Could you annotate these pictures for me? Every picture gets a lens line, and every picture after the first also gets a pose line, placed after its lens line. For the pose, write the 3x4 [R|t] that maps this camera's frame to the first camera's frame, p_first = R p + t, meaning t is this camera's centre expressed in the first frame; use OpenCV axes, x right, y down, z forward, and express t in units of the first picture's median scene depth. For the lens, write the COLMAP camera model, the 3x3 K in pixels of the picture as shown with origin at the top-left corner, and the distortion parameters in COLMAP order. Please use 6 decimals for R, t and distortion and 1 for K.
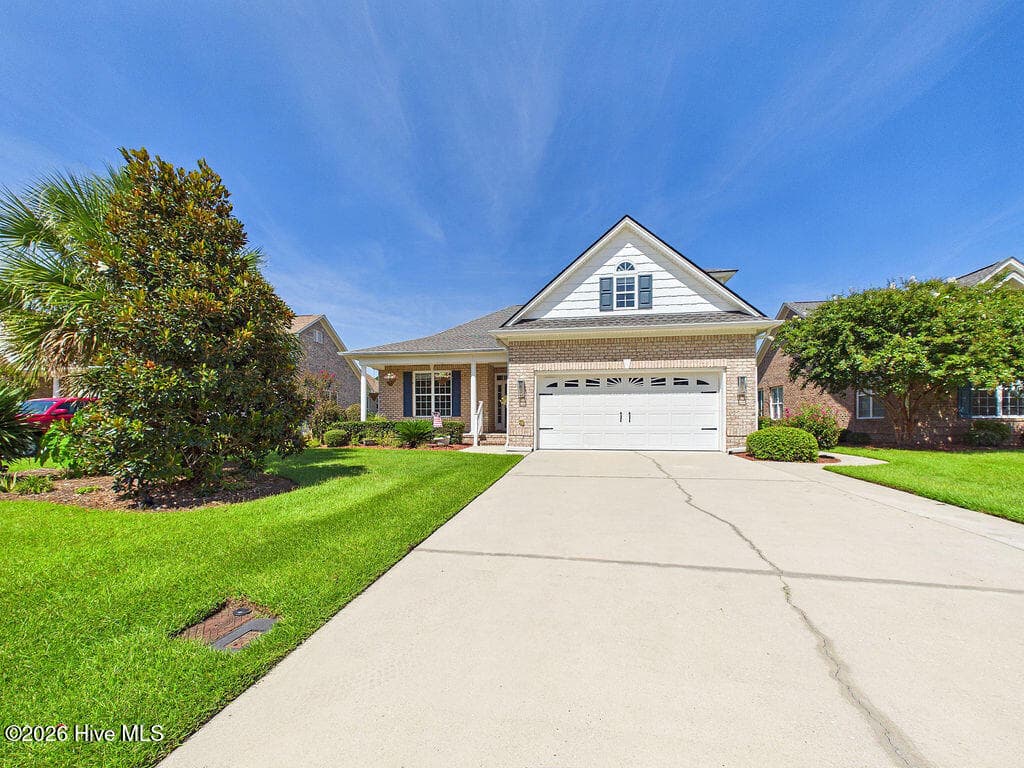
lens RADIAL K [[411.9, 0, 517.7], [0, 411.9, 415.6], [0, 0, 1]] dist [0.003900, -0.000216]
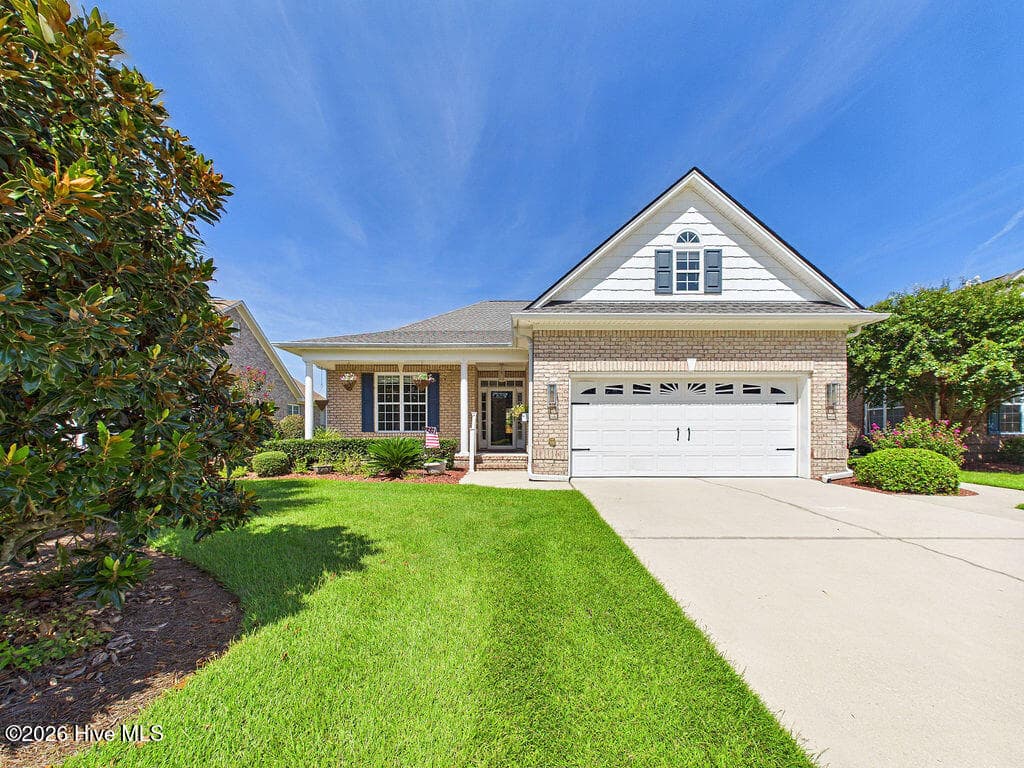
lens RADIAL K [[411.9, 0, 516.9], [0, 411.9, 433.4], [0, 0, 1]] dist [0.003900, -0.000216]
pose [[0.985805, -0.000866, 0.167893, -0.177447], [-0.001477, 0.999903, 0.013830, -0.008117], [-0.167889, -0.013882, 0.985708, 0.289862]]
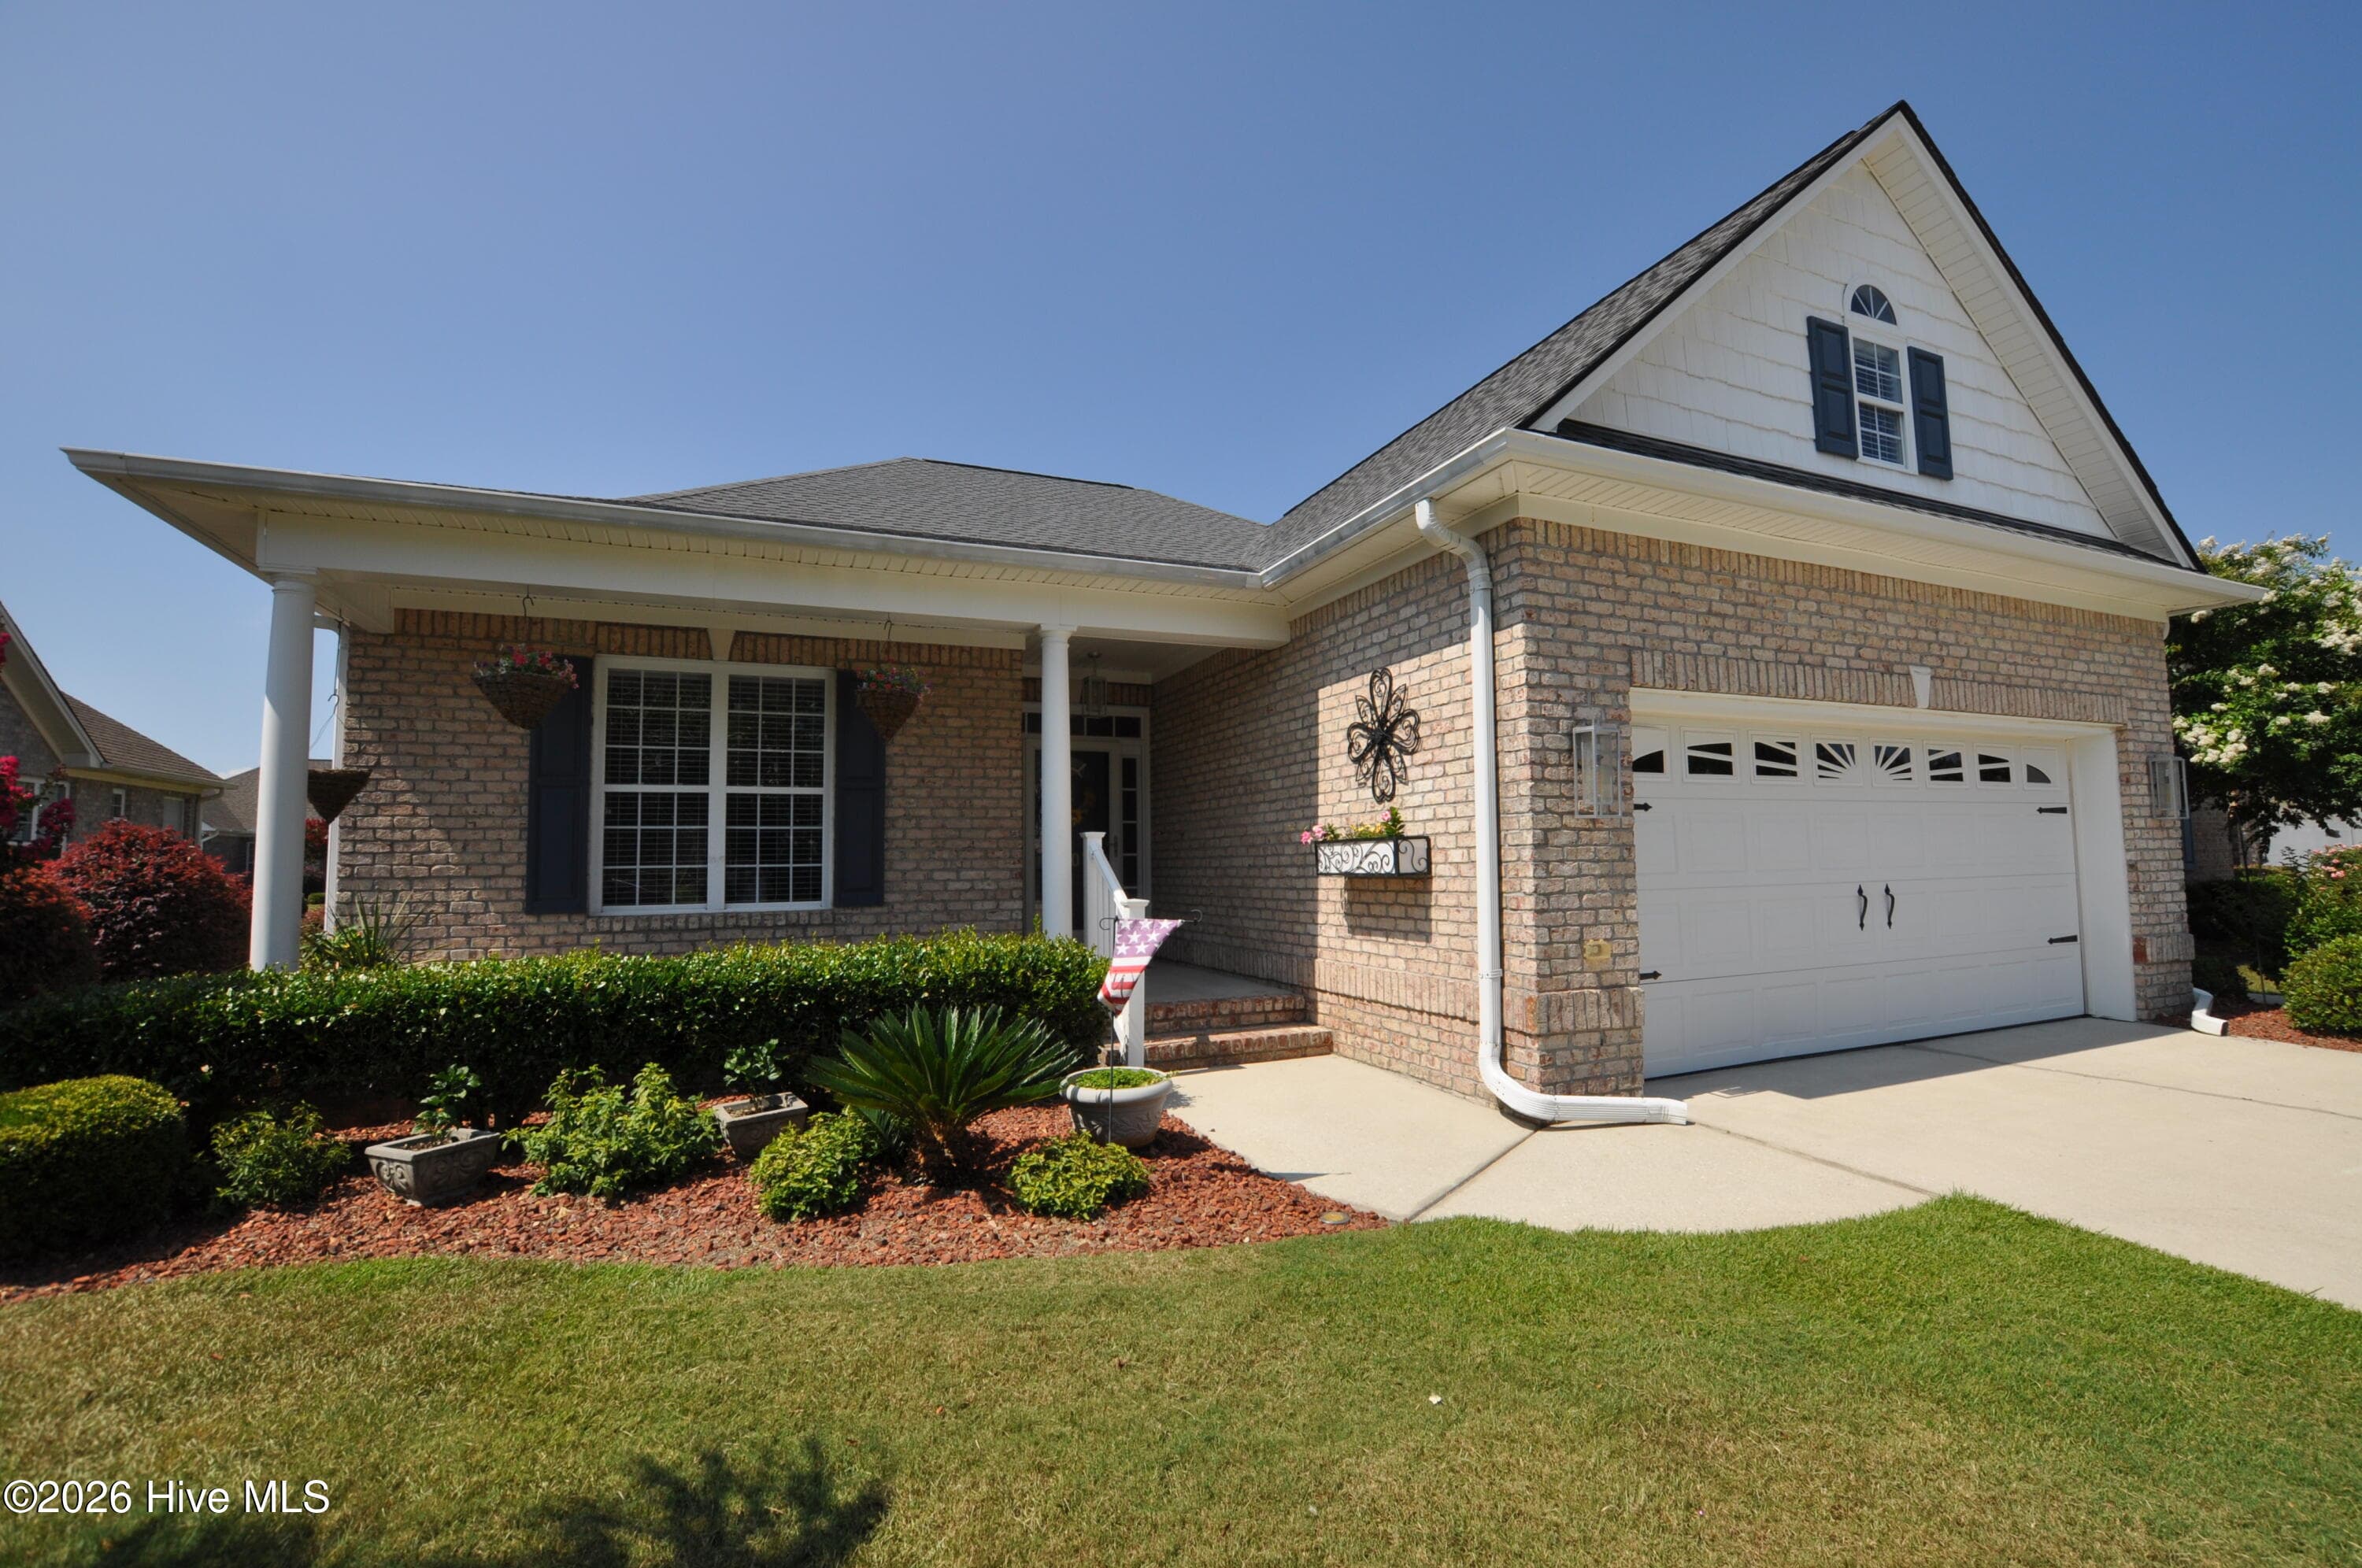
lens RADIAL K [[1032.7, 0, 1219.4], [0, 1032.7, 779.2], [0, 0, 1]] dist [-0.028450, 0.001616]
pose [[0.834699, 0.031013, 0.549832, -0.392584], [0.006301, 0.997810, -0.065847, -0.034347], [-0.550670, 0.058427, 0.832676, 0.711234]]
